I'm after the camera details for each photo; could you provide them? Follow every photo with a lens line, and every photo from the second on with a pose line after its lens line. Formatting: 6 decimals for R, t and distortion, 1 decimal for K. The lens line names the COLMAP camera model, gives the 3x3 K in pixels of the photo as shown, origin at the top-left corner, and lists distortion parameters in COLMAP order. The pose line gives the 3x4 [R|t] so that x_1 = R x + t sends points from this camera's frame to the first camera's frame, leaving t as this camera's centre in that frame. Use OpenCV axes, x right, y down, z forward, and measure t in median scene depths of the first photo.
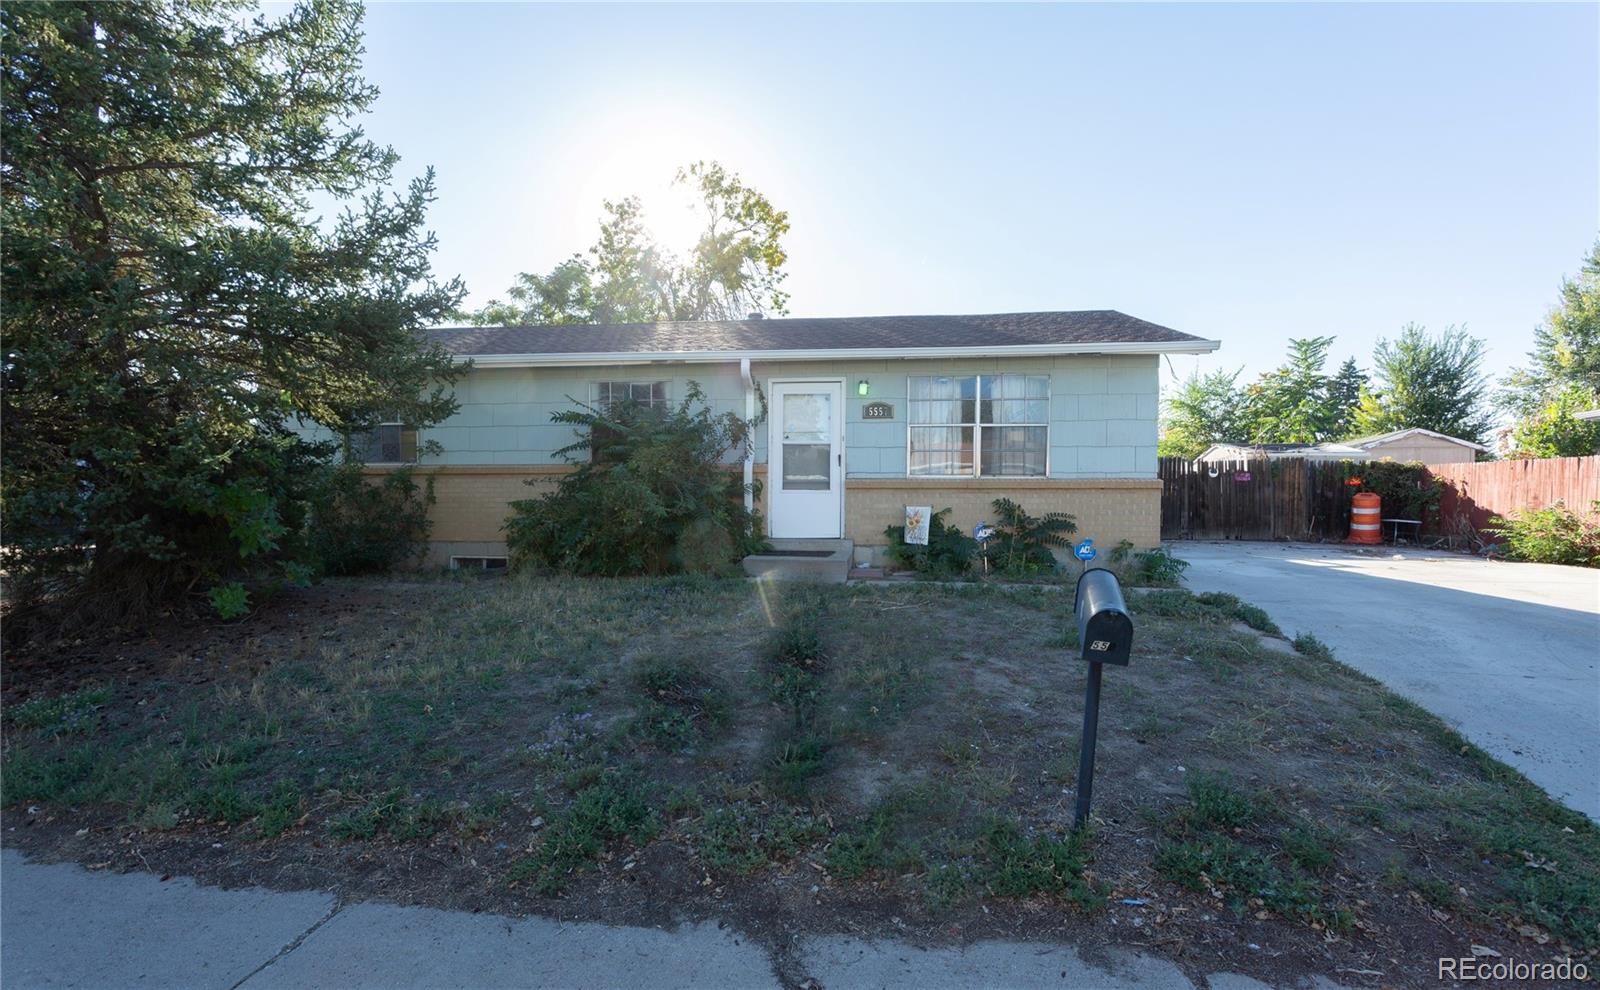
lens RADIAL K [[885.2, 0, 800.0], [0, 885.2, 495.0], [0, 0, 1]] dist [-0.002689, -0.001263]
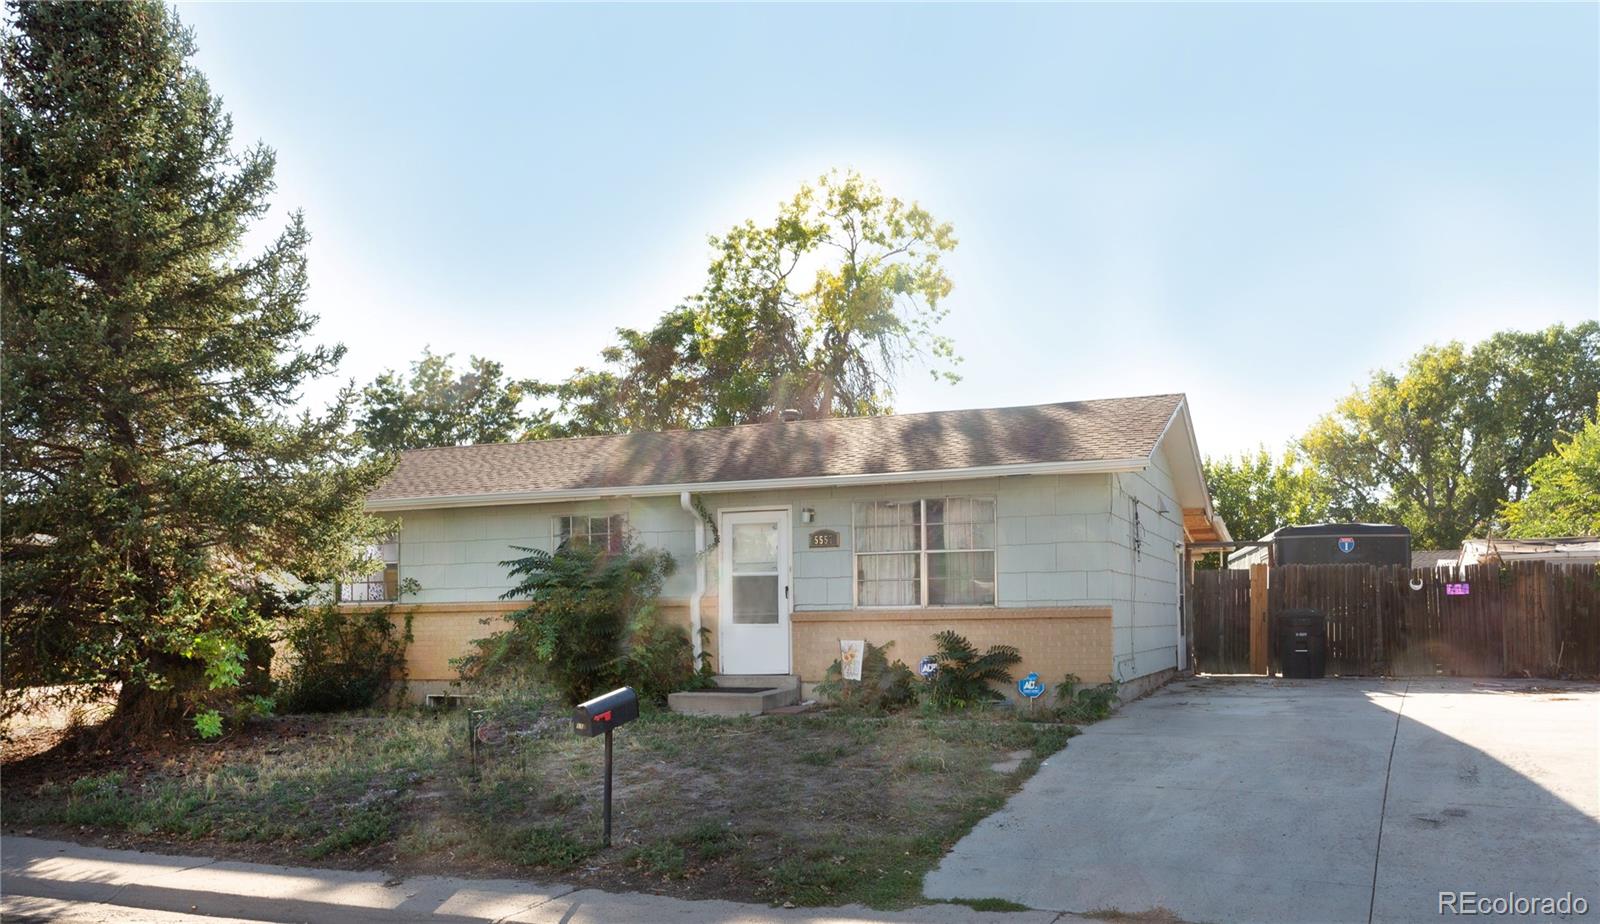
lens RADIAL K [[1603.3, 0, 800.0], [0, 1603.3, 462.0], [0, 0, 1]] dist [0.001711, 0.006898]
pose [[0.958986, -0.042811, -0.280201, 0.547890], [0.017697, 0.995643, -0.091554, -0.020182], [0.282900, 0.082841, 0.955565, -0.656736]]
